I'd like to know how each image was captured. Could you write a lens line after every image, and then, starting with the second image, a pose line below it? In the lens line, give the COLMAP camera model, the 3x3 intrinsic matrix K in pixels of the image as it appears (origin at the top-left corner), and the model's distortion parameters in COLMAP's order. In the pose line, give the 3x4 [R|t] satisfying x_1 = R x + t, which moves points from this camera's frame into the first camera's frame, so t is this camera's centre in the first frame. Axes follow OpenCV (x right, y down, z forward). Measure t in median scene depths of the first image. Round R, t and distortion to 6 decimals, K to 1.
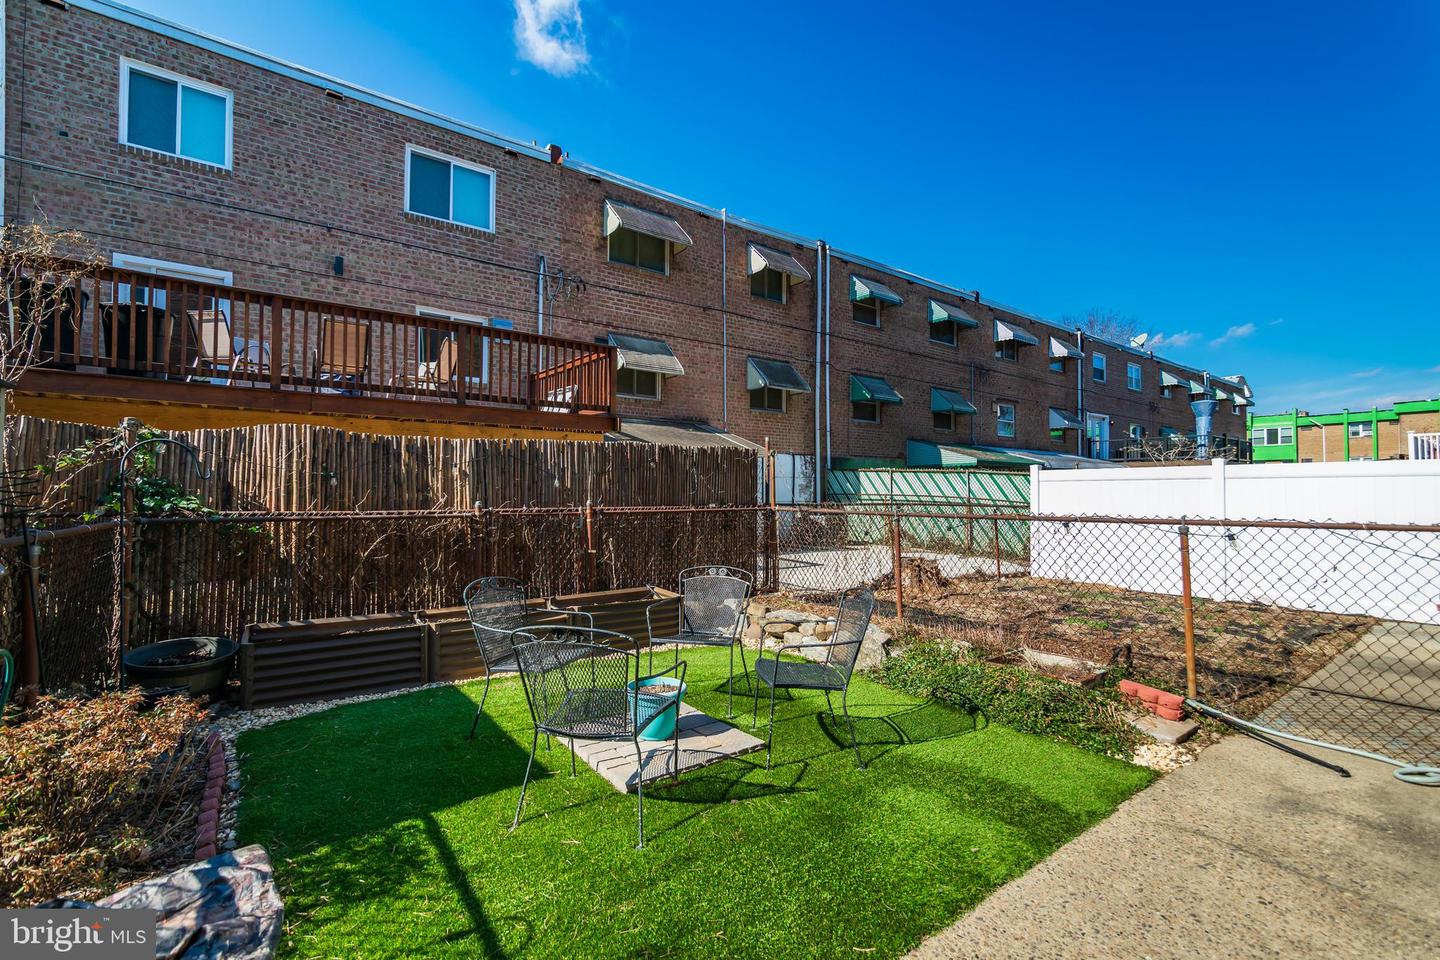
lens RADIAL K [[628.9, 0, 726.4], [0, 628.9, 481.0], [0, 0, 1]] dist [0.000654, 0.000221]
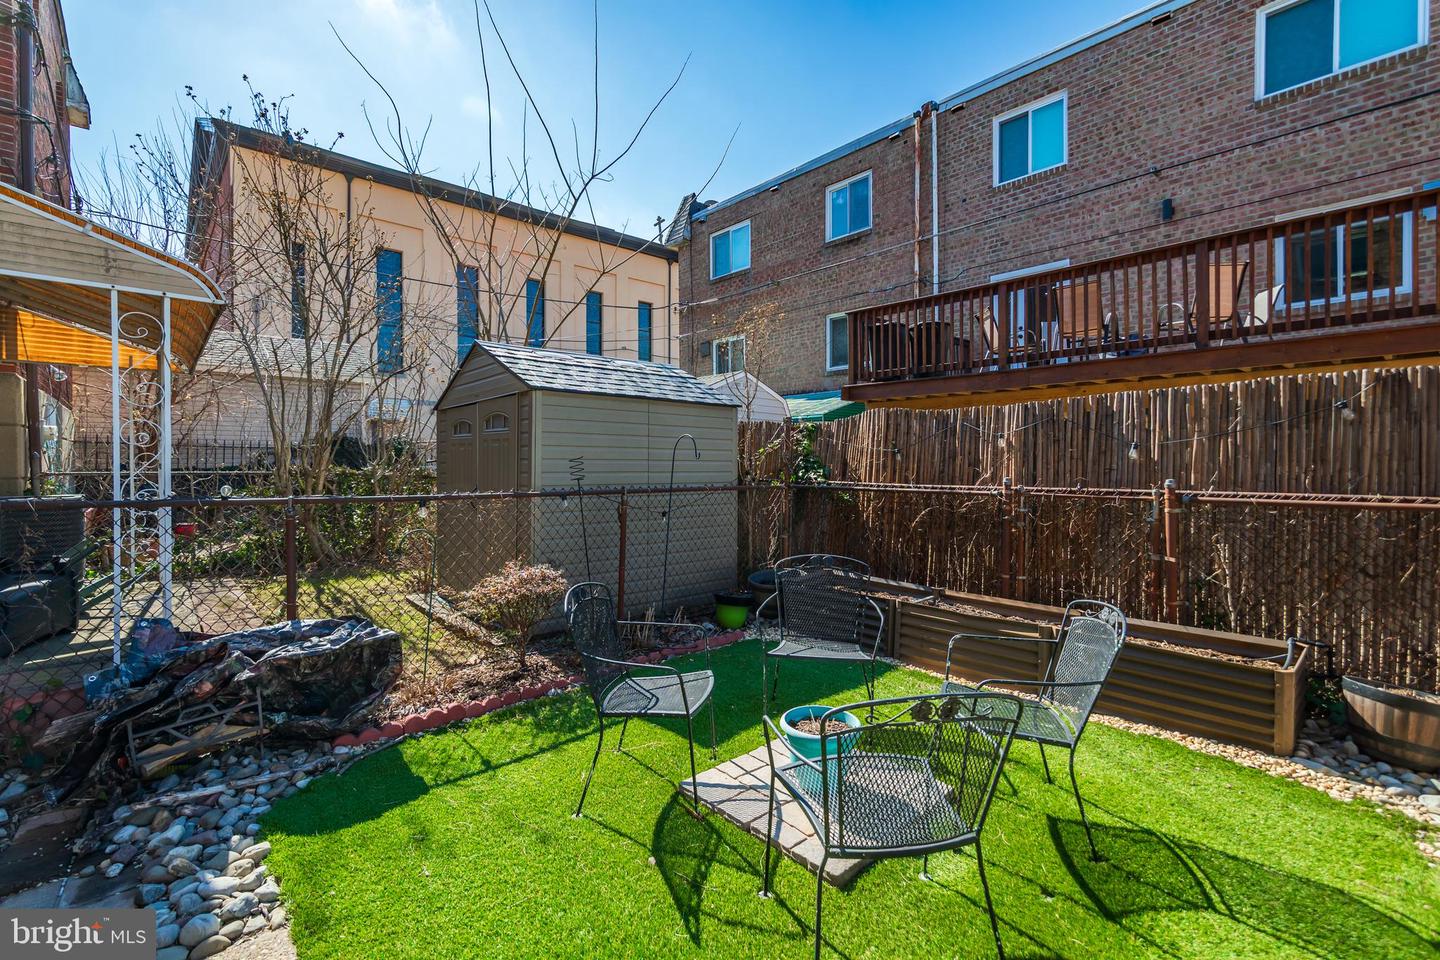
lens RADIAL K [[645.7, 0, 723.4], [0, 645.7, 464.0], [0, 0, 1]] dist [0.002779, 0.000596]
pose [[0.090193, -0.001776, -0.995923, 0.399915], [0.020539, 0.999789, 0.000077, 0.005620], [0.995713, -0.020462, 0.090210, 0.492644]]
